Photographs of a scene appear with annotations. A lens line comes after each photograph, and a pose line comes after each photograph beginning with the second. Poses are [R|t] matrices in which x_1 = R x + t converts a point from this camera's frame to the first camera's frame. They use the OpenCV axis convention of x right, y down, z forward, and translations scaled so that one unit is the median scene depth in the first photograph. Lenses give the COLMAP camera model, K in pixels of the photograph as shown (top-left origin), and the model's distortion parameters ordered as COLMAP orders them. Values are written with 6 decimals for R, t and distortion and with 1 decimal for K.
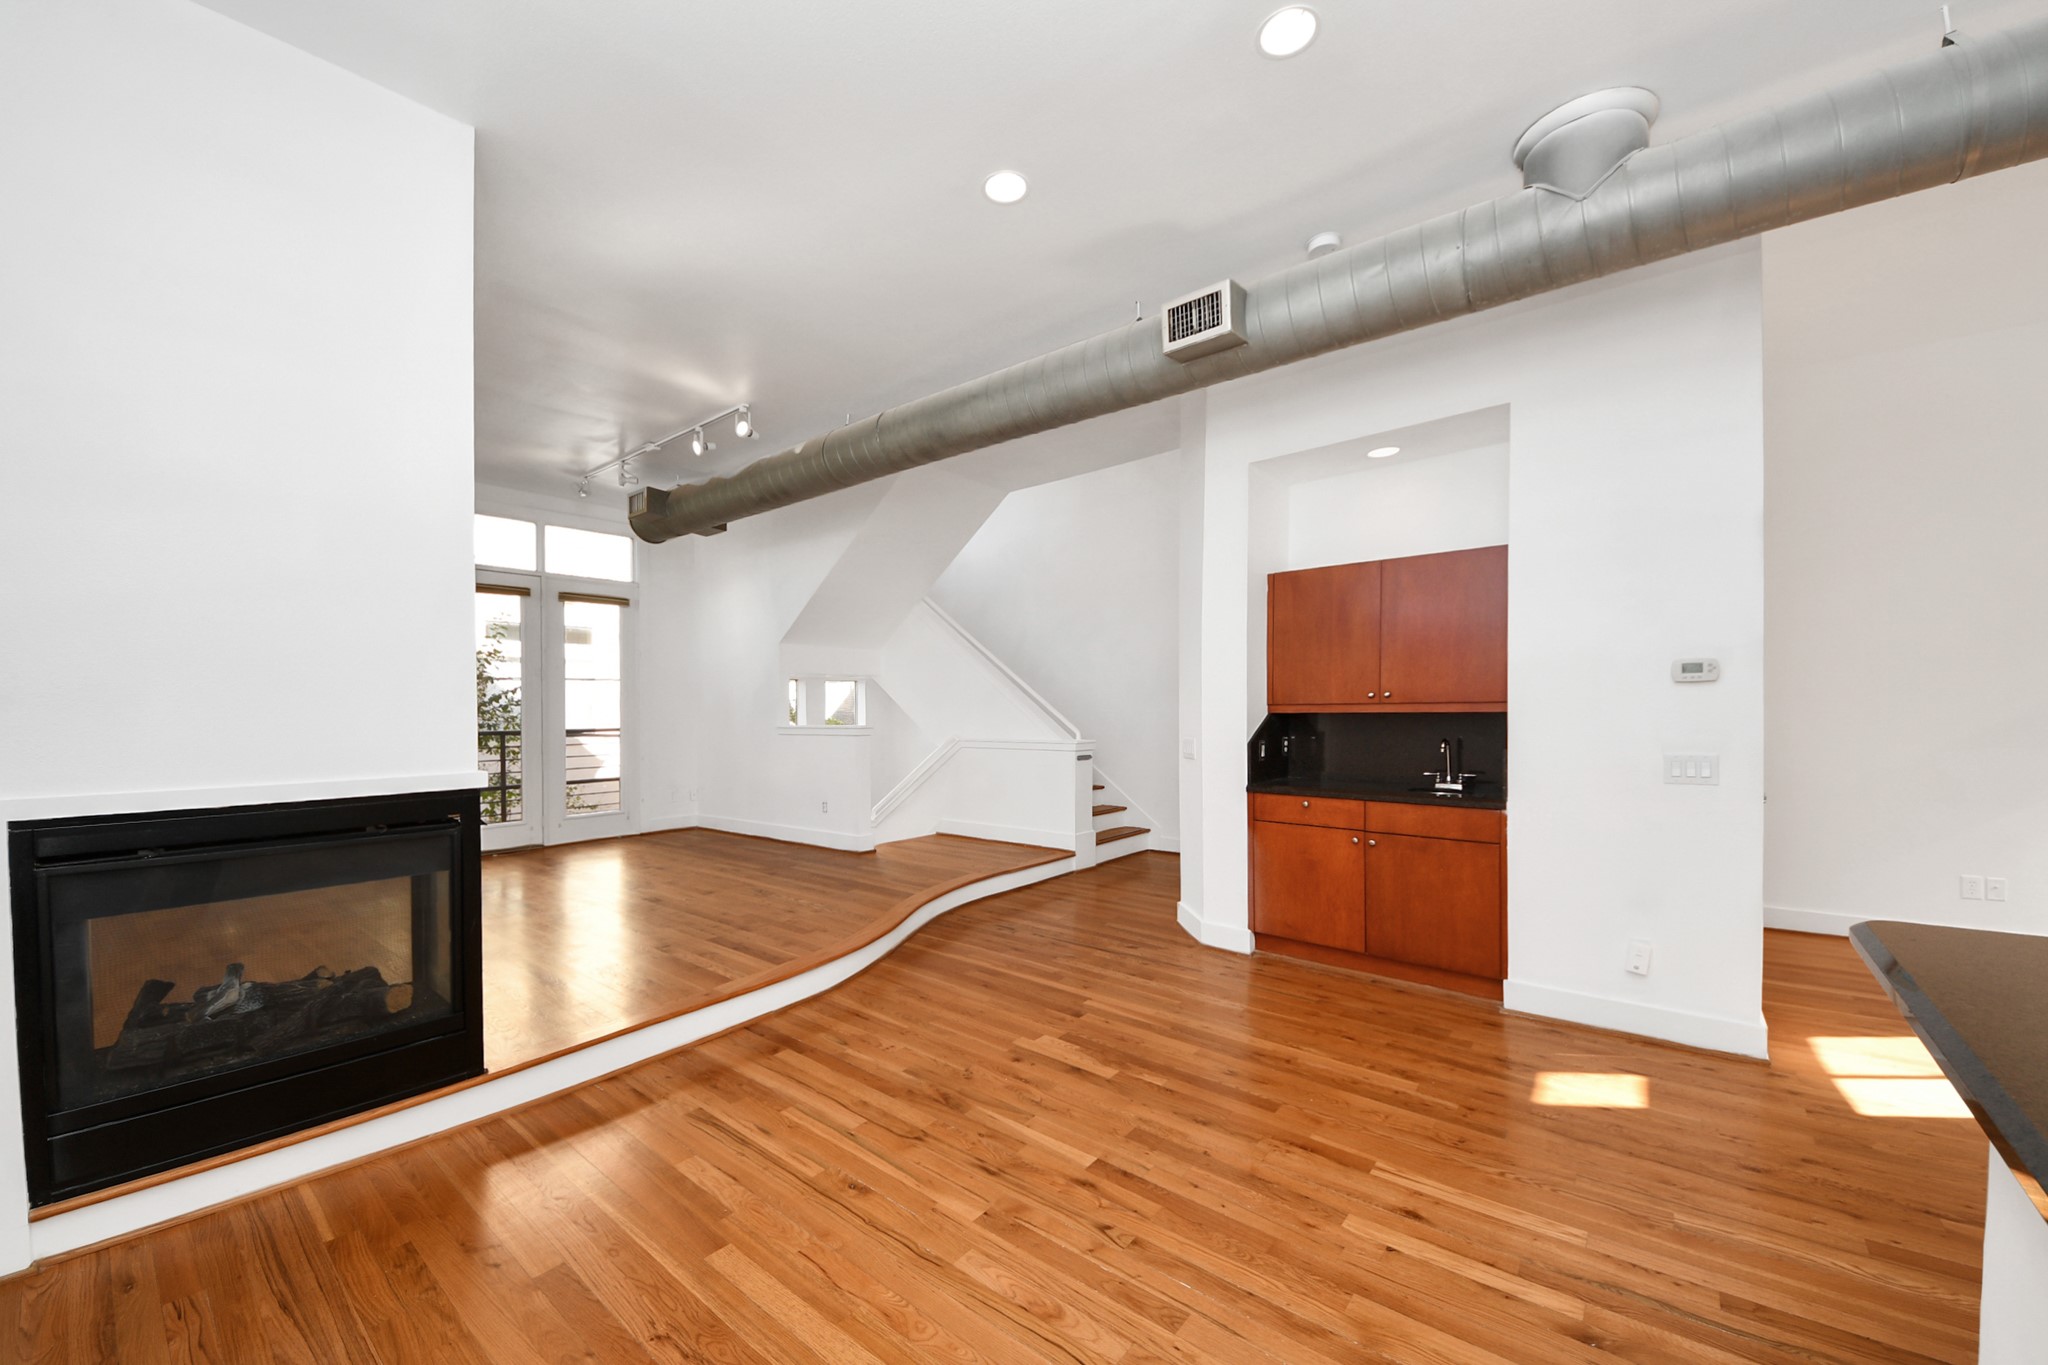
lens RADIAL K [[792.7, 0, 1024.9], [0, 792.7, 700.0], [0, 0, 1]] dist [0.071427, -0.038075]
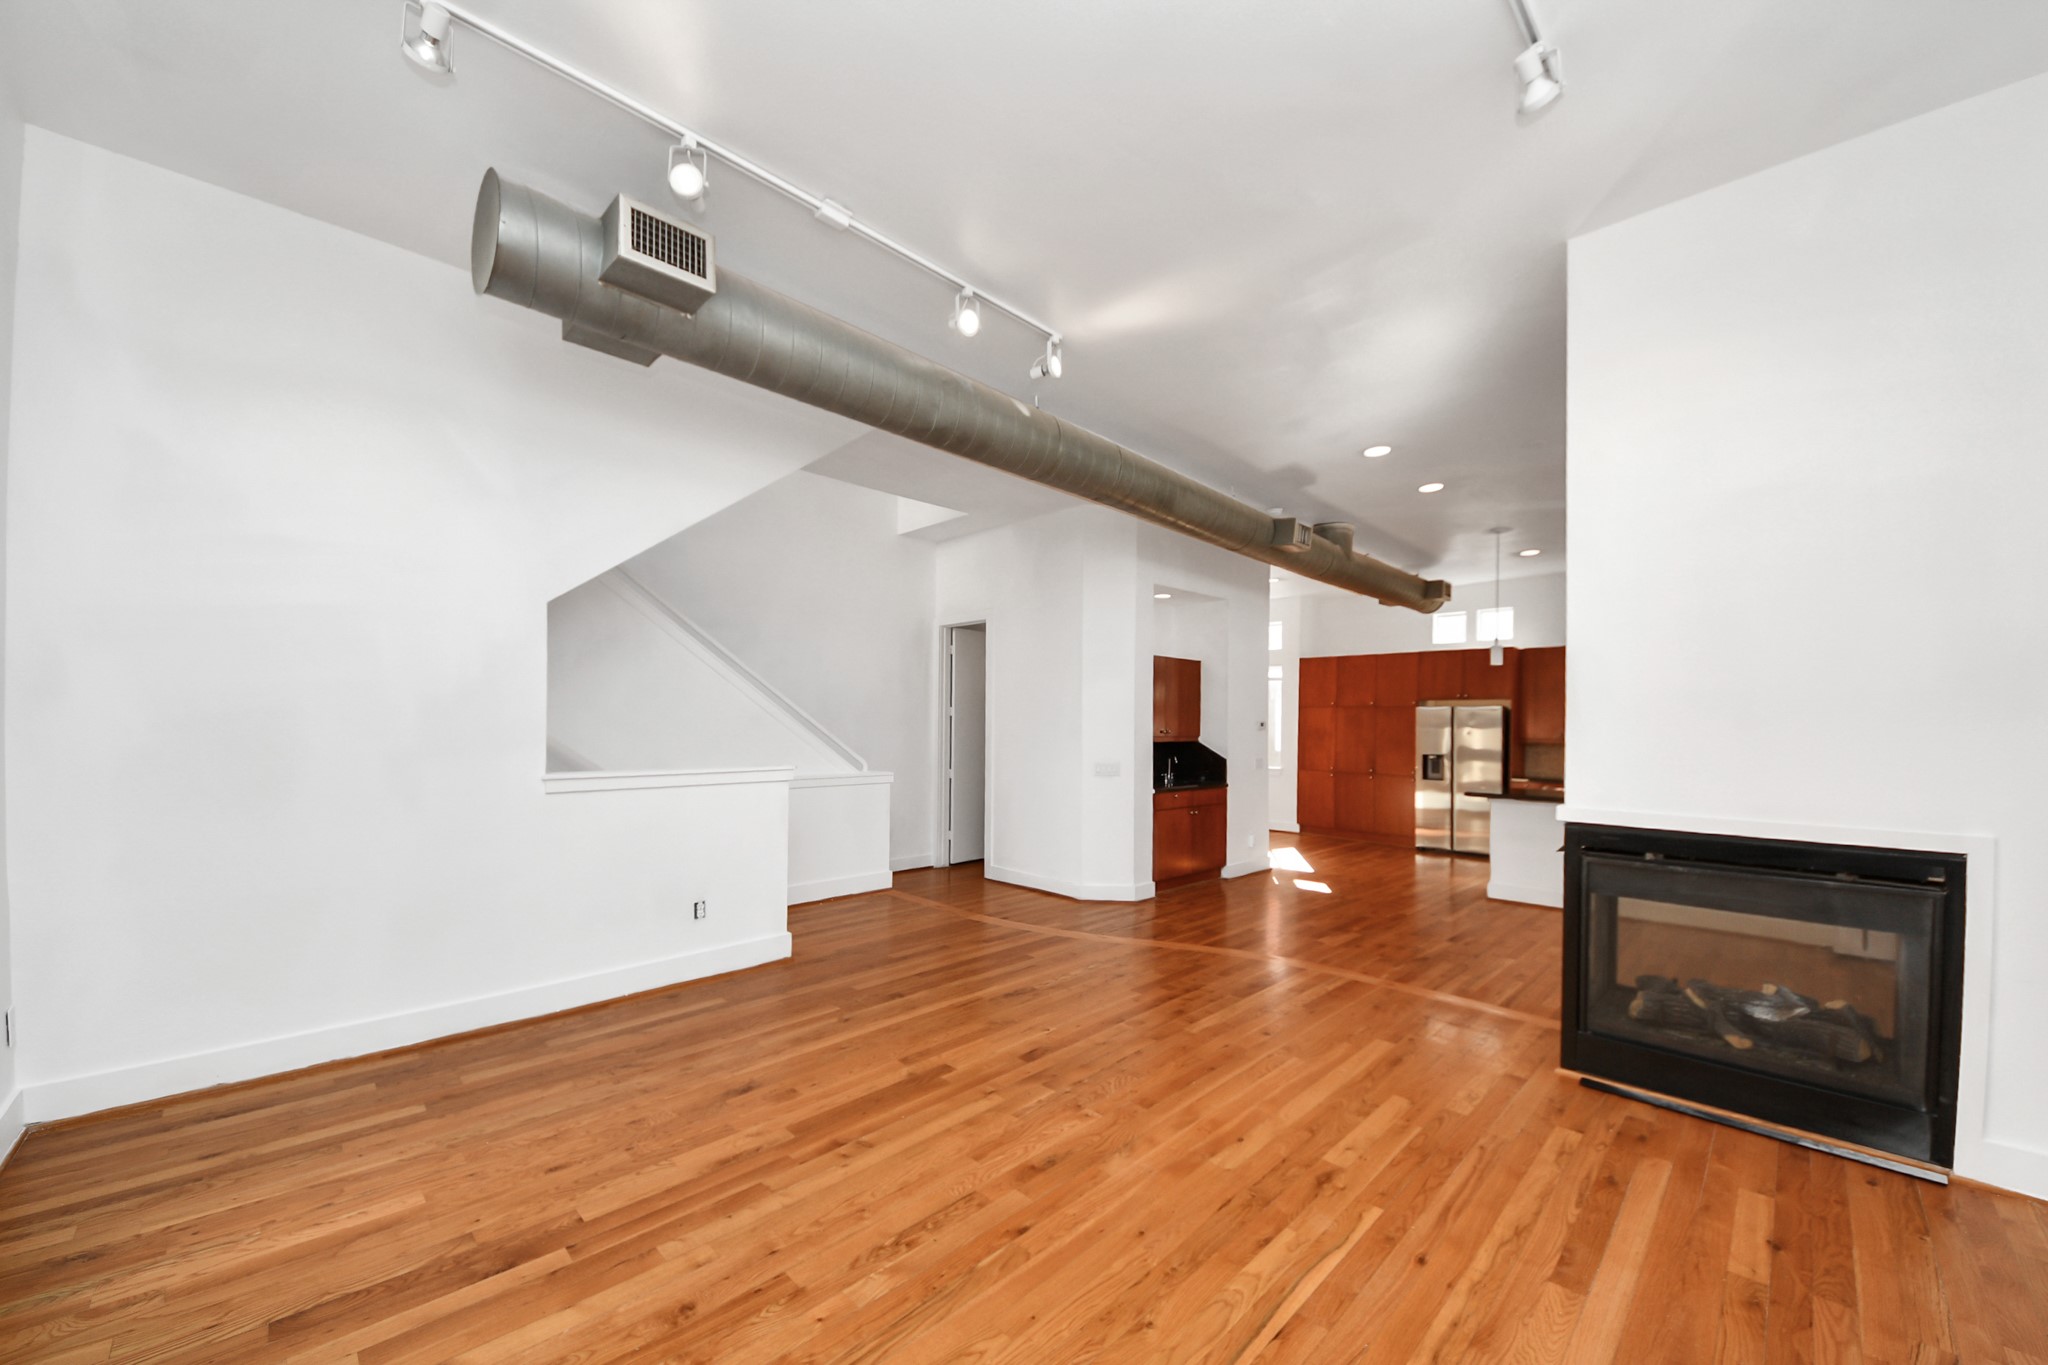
lens RADIAL K [[755.1, 0, 1027.7], [0, 755.1, 713.8], [0, 0, 1]] dist [0.036994, -0.020718]
pose [[0.090986, 0.030093, 0.995397, -1.008881], [-0.014337, 0.999479, -0.028906, 0.006258], [-0.995749, -0.011641, 0.091370, 0.922670]]
